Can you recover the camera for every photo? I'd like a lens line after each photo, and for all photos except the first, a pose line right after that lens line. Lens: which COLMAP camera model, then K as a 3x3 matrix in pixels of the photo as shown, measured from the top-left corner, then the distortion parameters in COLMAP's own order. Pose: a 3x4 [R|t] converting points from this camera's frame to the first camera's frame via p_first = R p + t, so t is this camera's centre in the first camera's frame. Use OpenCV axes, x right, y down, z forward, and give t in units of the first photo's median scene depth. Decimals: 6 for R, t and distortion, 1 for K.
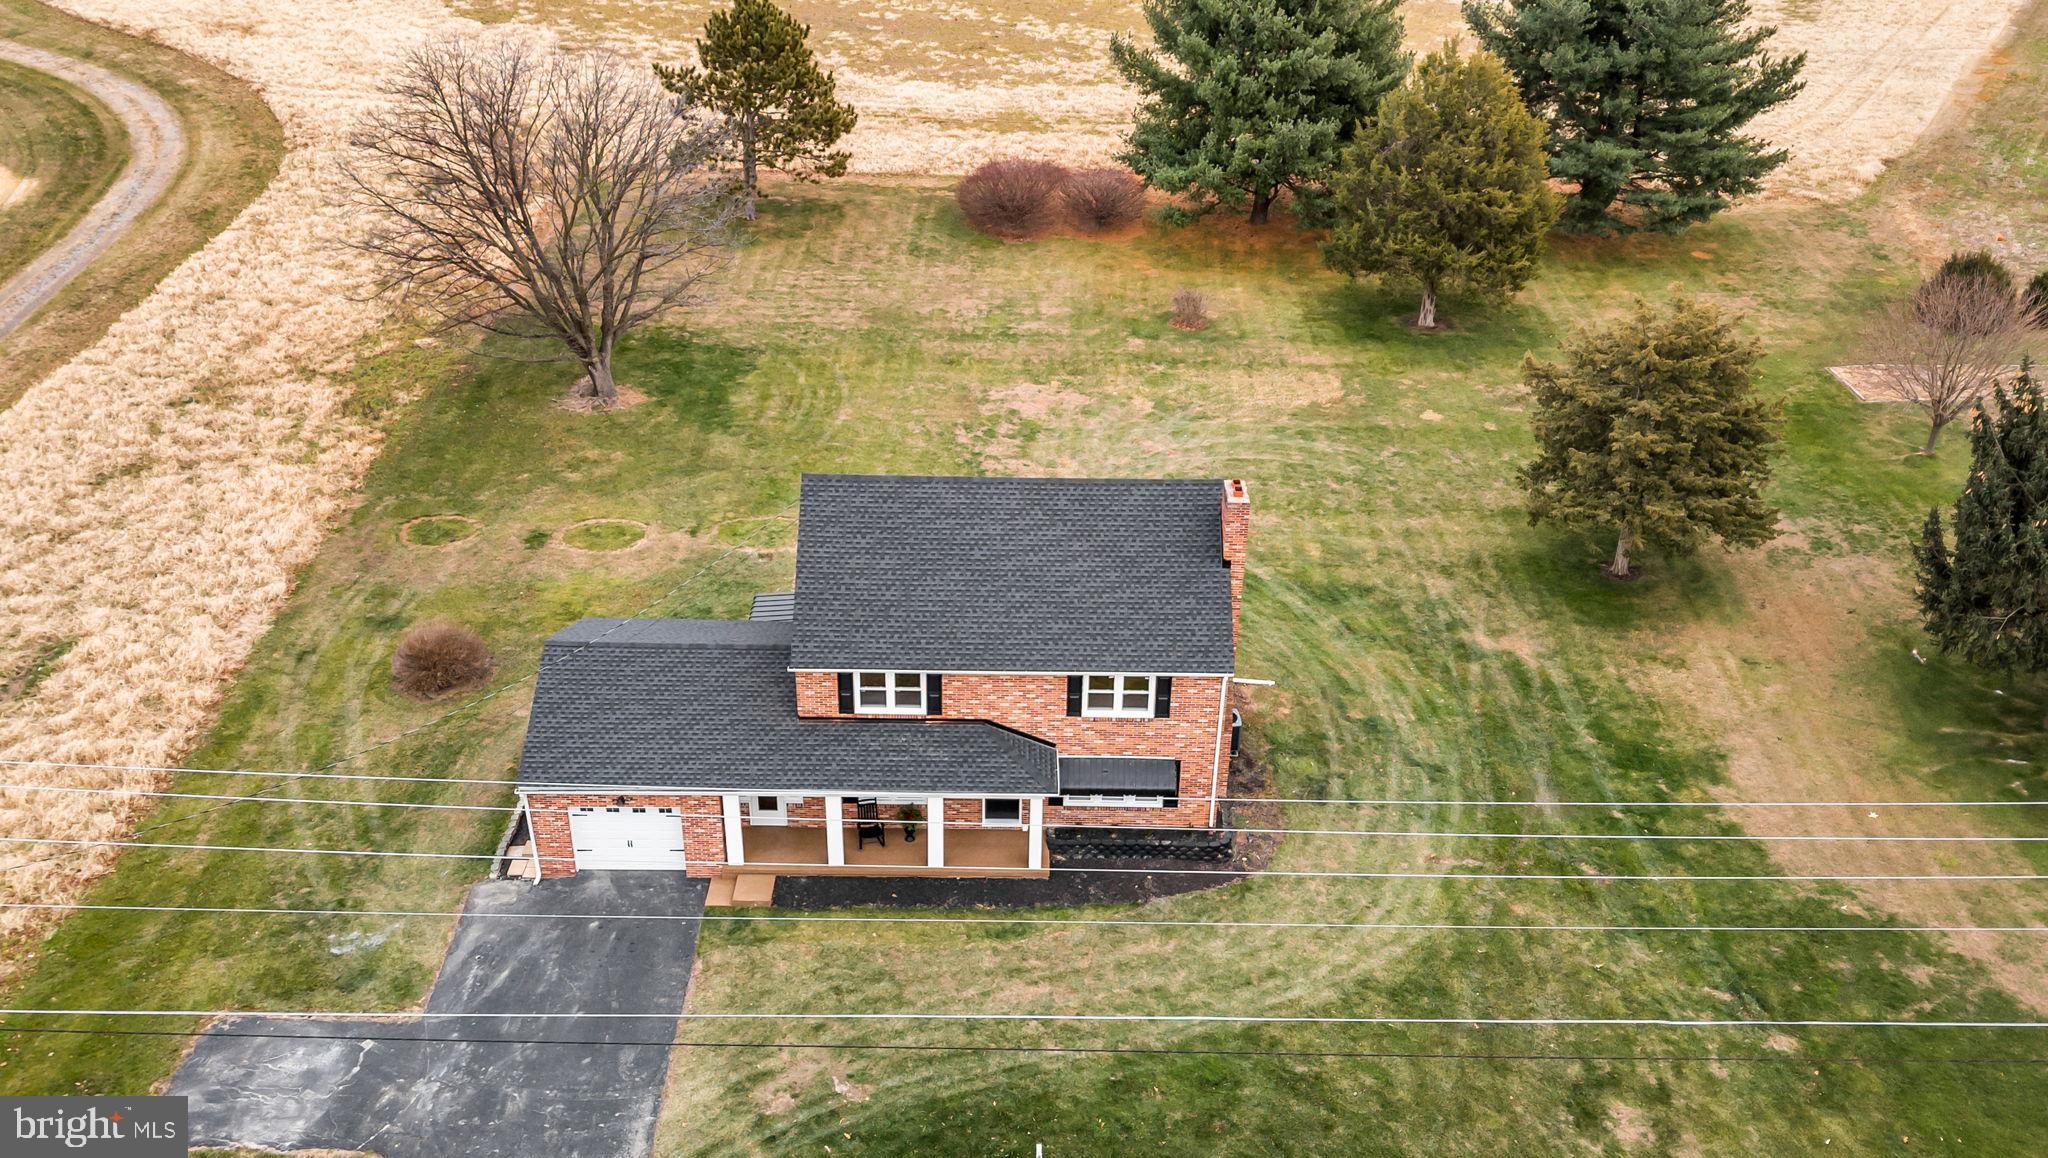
lens RADIAL K [[1831.6, 0, 1014.6], [0, 1831.6, 675.4], [0, 0, 1]] dist [0.157608, -0.309303]
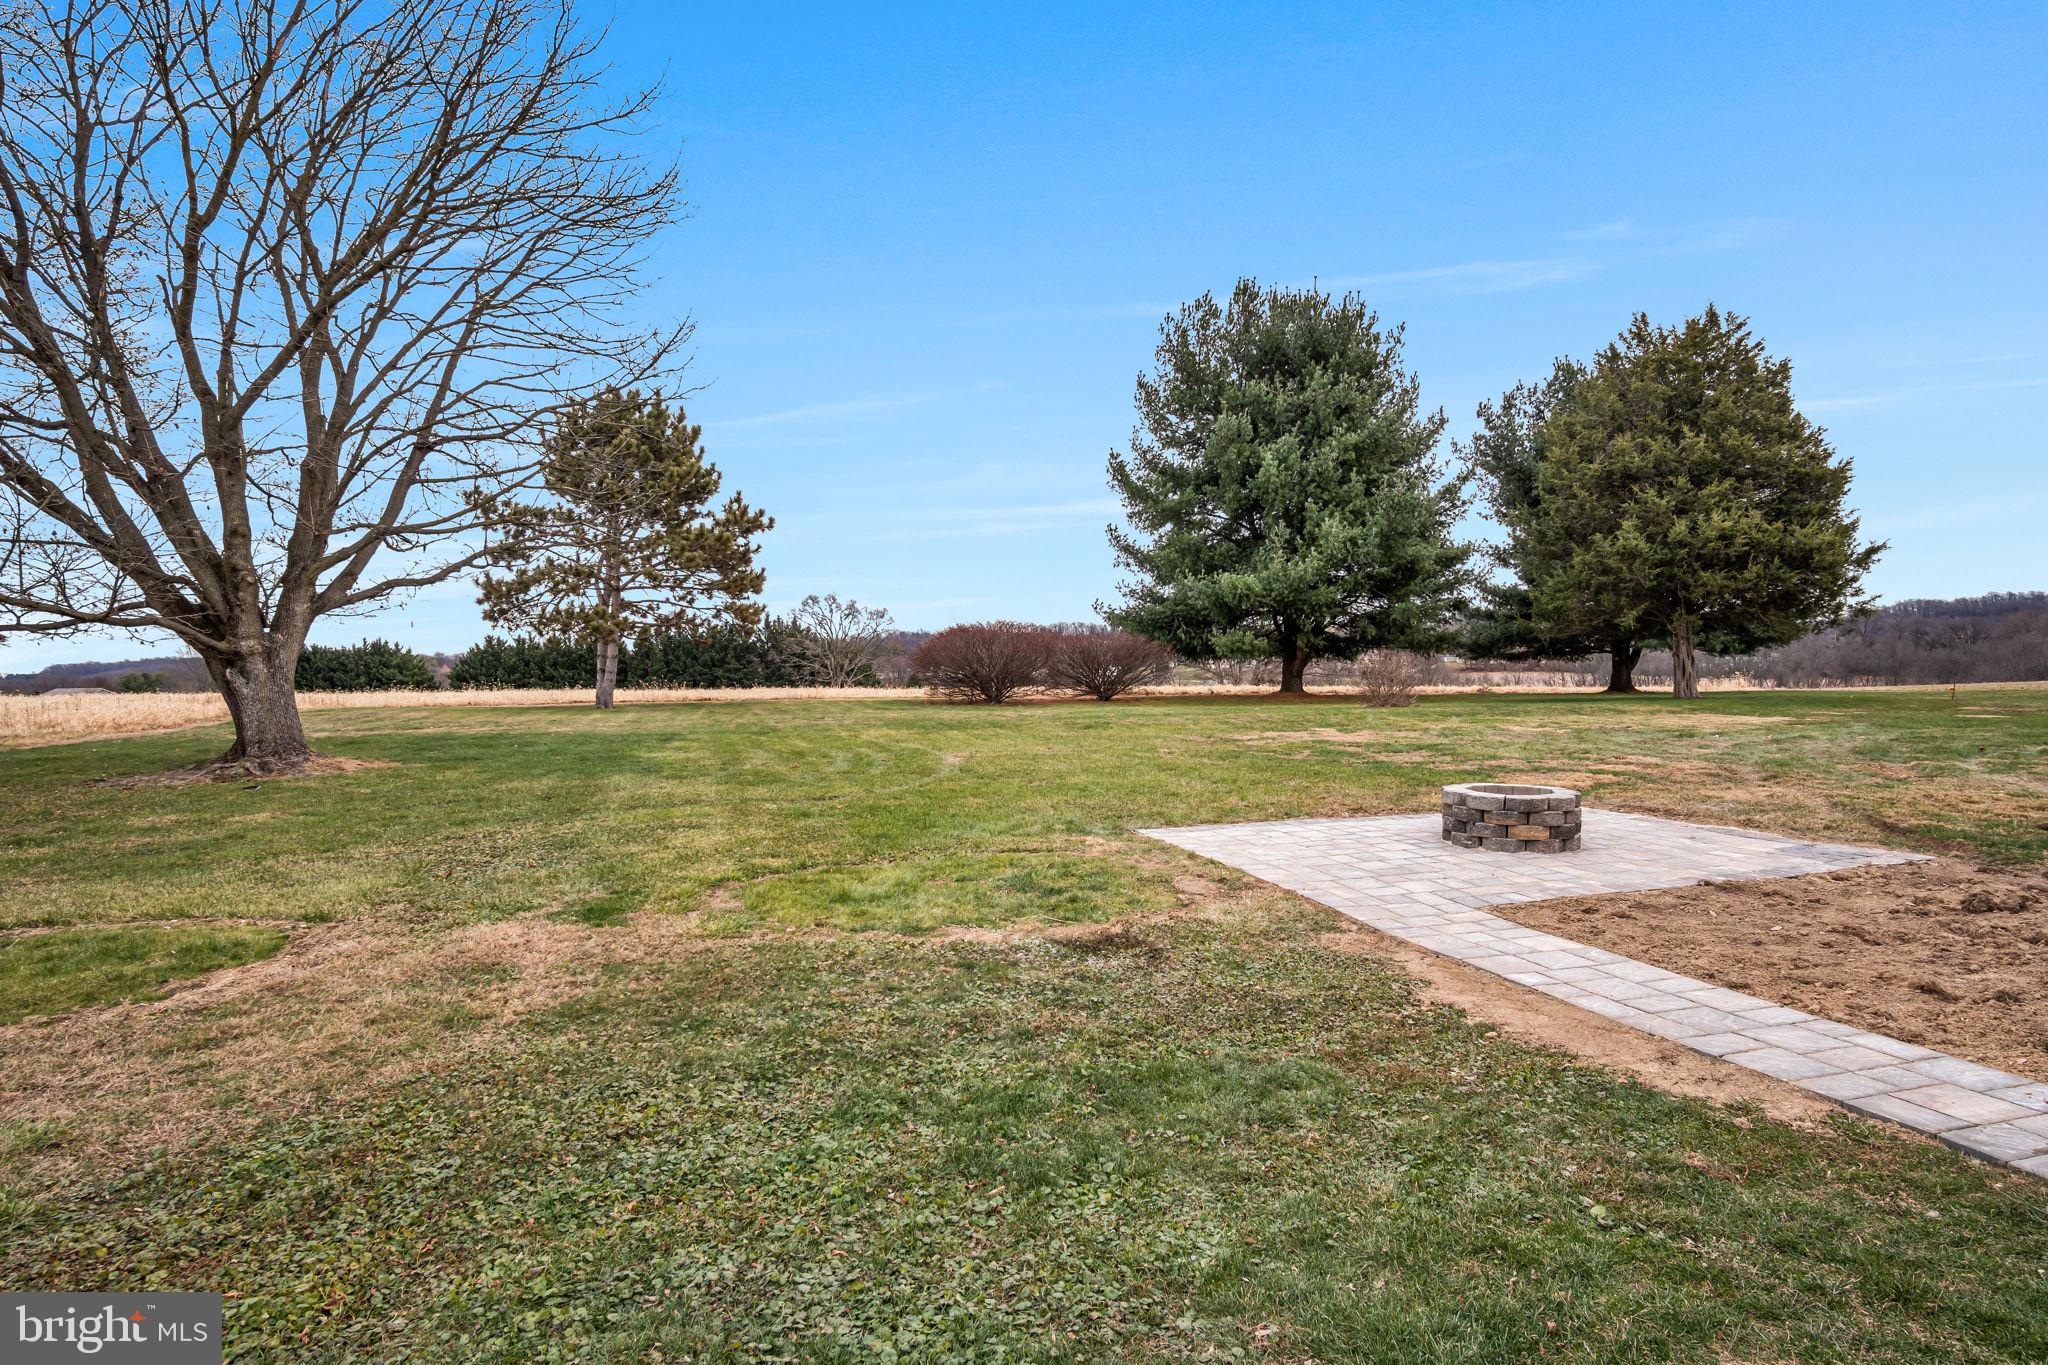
lens RADIAL K [[1125.4, 0, 1024.0], [0, 1125.4, 682.5], [0, 0, 1]] dist [-0.027434, -0.000112]
pose [[0.955070, -0.030017, 0.294857, -0.157433], [0.182880, 0.842568, -0.506591, -0.034763], [-0.233231, 0.537753, 0.810201, 0.843945]]
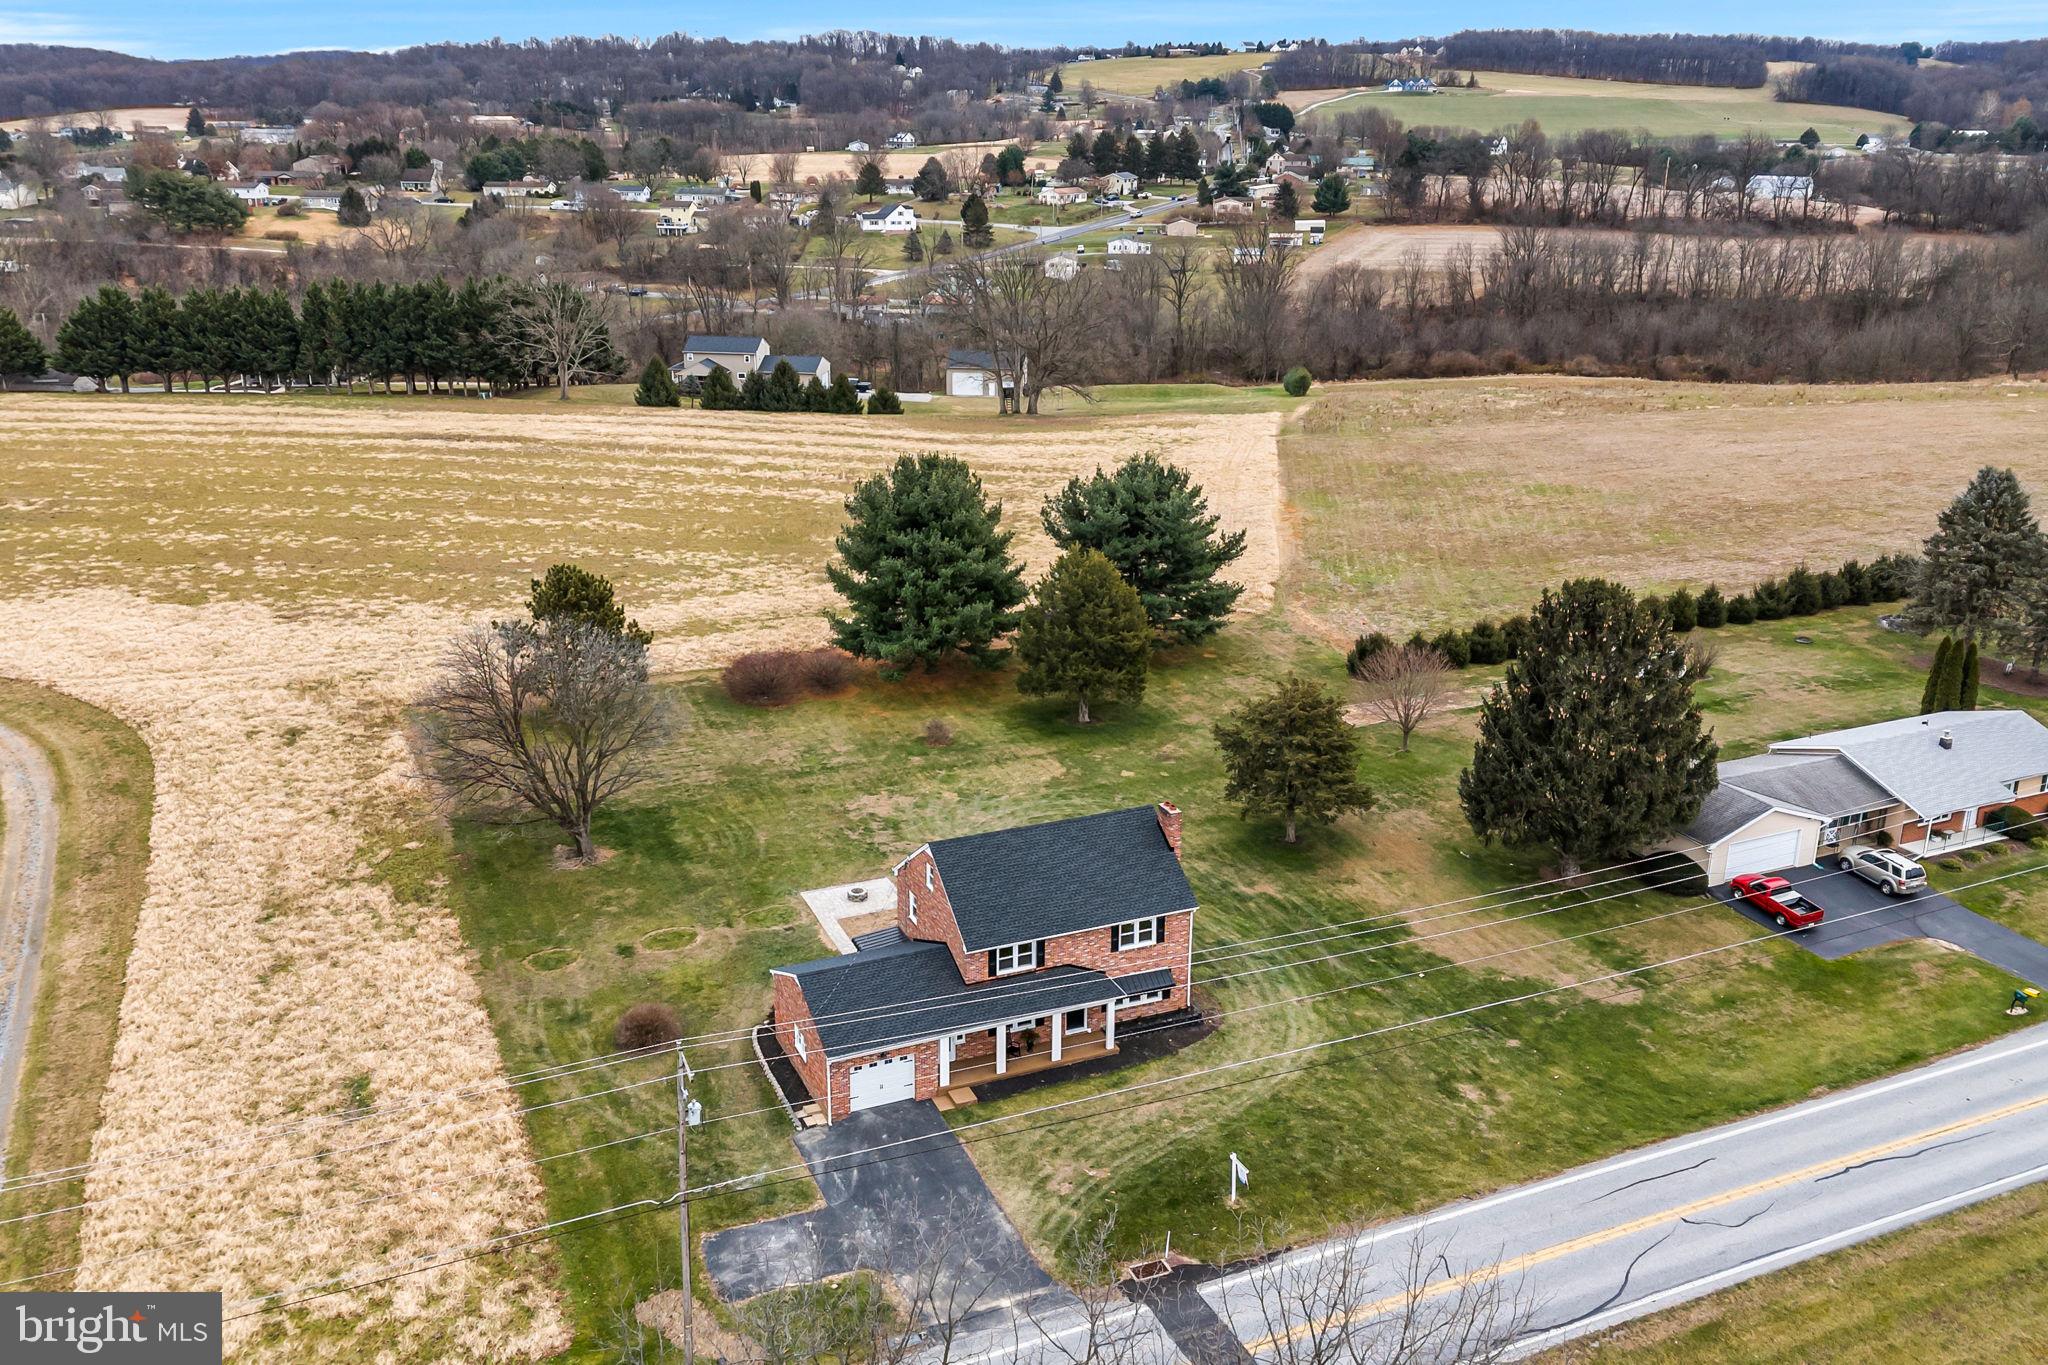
lens RADIAL K [[1813.8, 0, 1017.7], [0, 1813.8, 682.6], [0, 0, 1]] dist [0.136200, -0.241748]
pose [[0.914452, -0.137620, 0.380577, -0.455141], [0.222170, 0.956738, -0.187866, 0.055571], [-0.338258, 0.256347, 0.905465, -0.391475]]
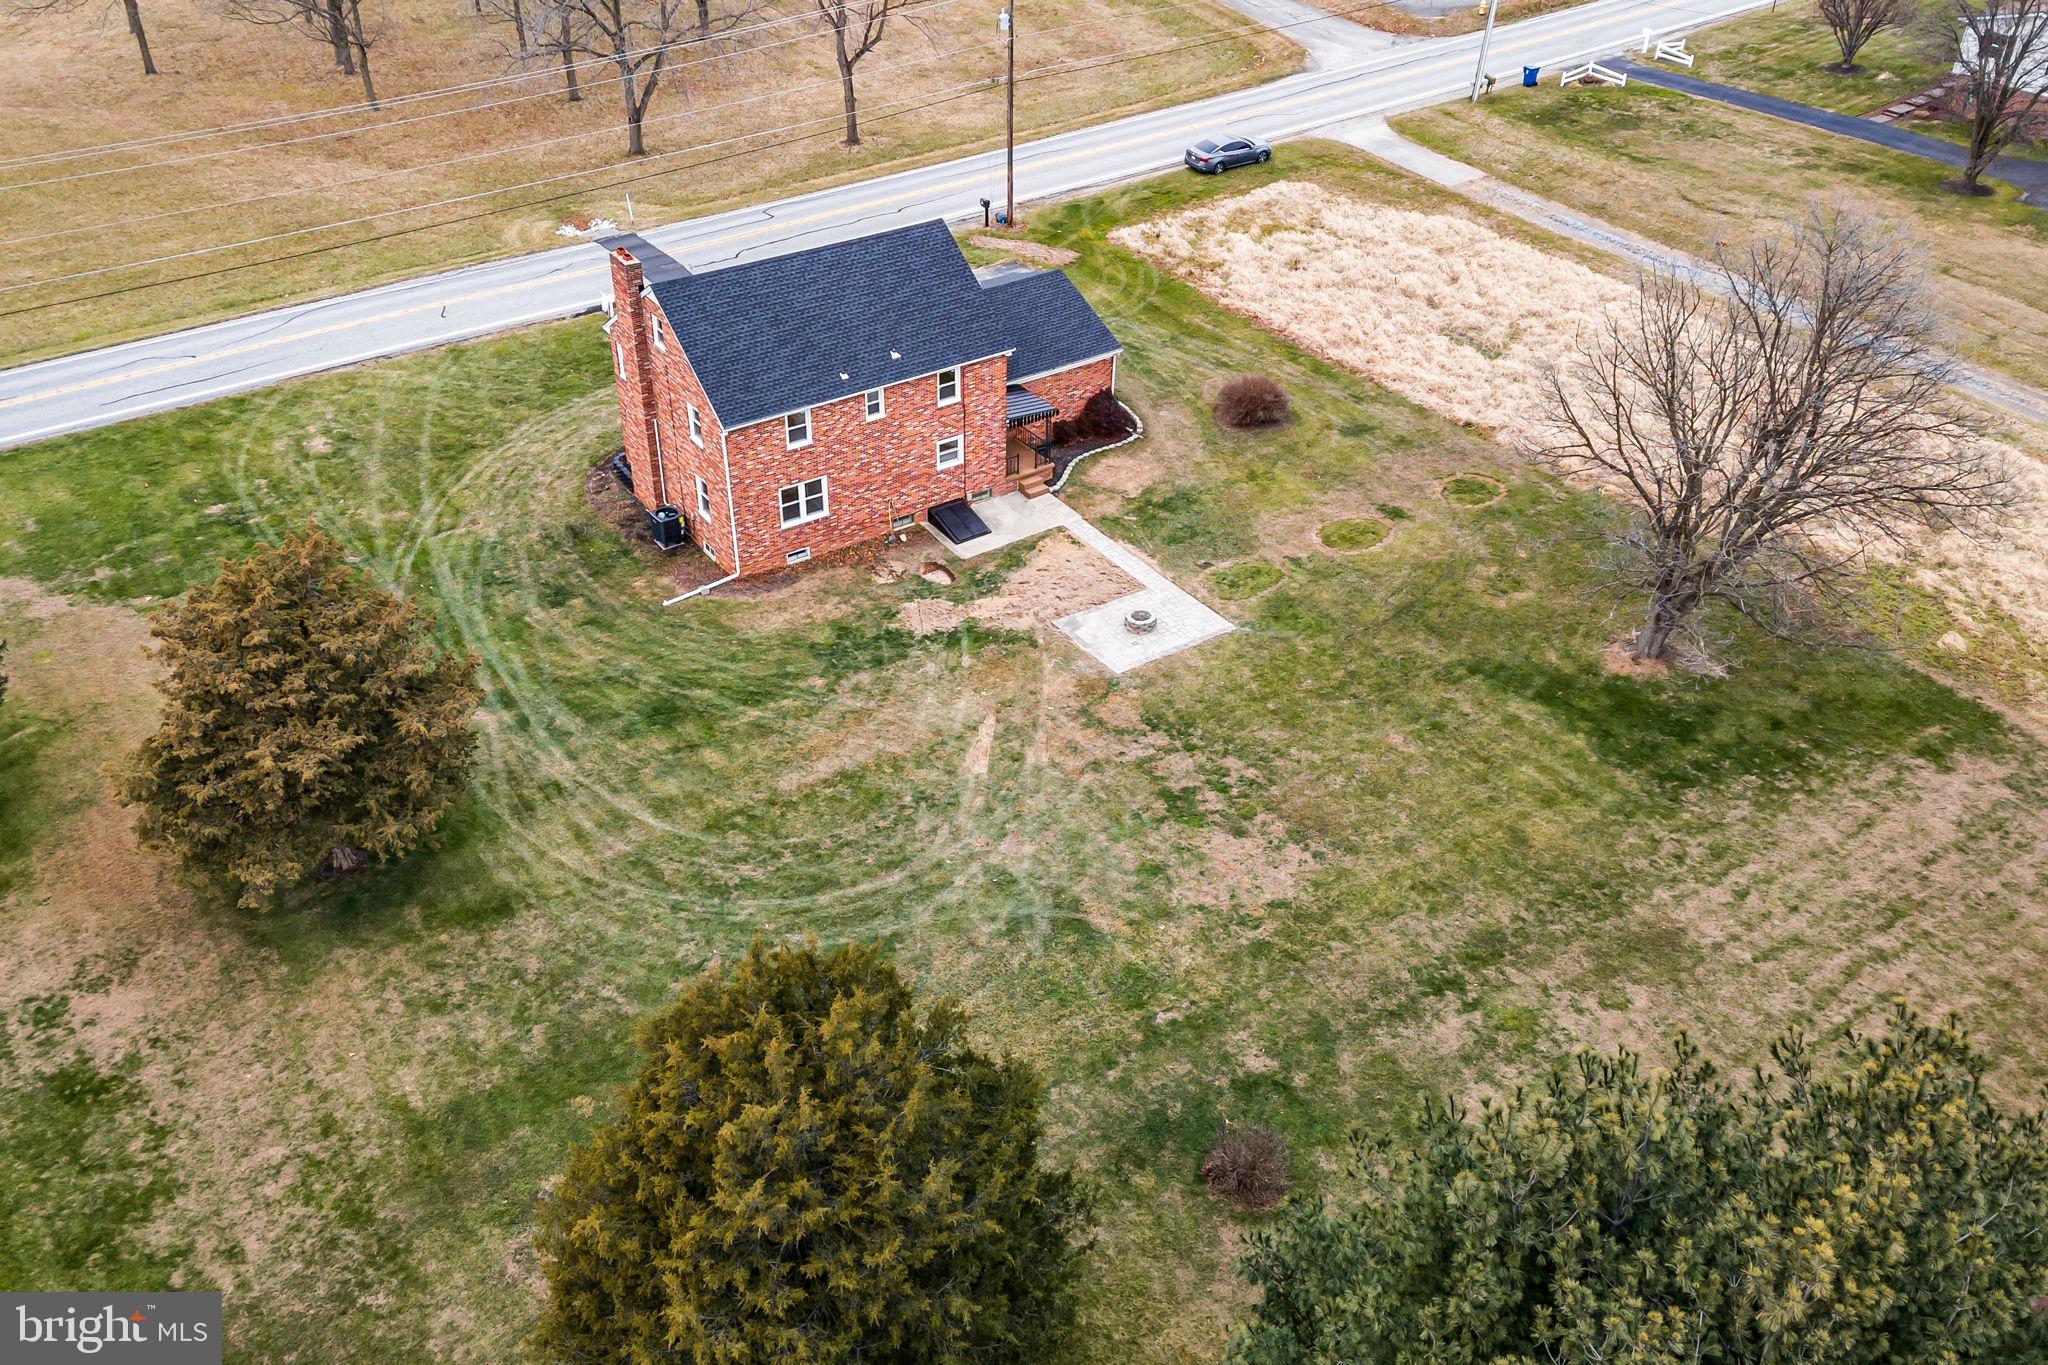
lens RADIAL K [[1739.2, 0, 1024.0], [0, 1739.2, 682.5], [0, 0, 1]] dist [0.115276, -0.000644]
pose [[-0.823104, 0.307899, -0.477178, 0.385410], [-0.322454, 0.438274, 0.839011, -0.738310], [0.467465, 0.844461, -0.261462, 1.157029]]
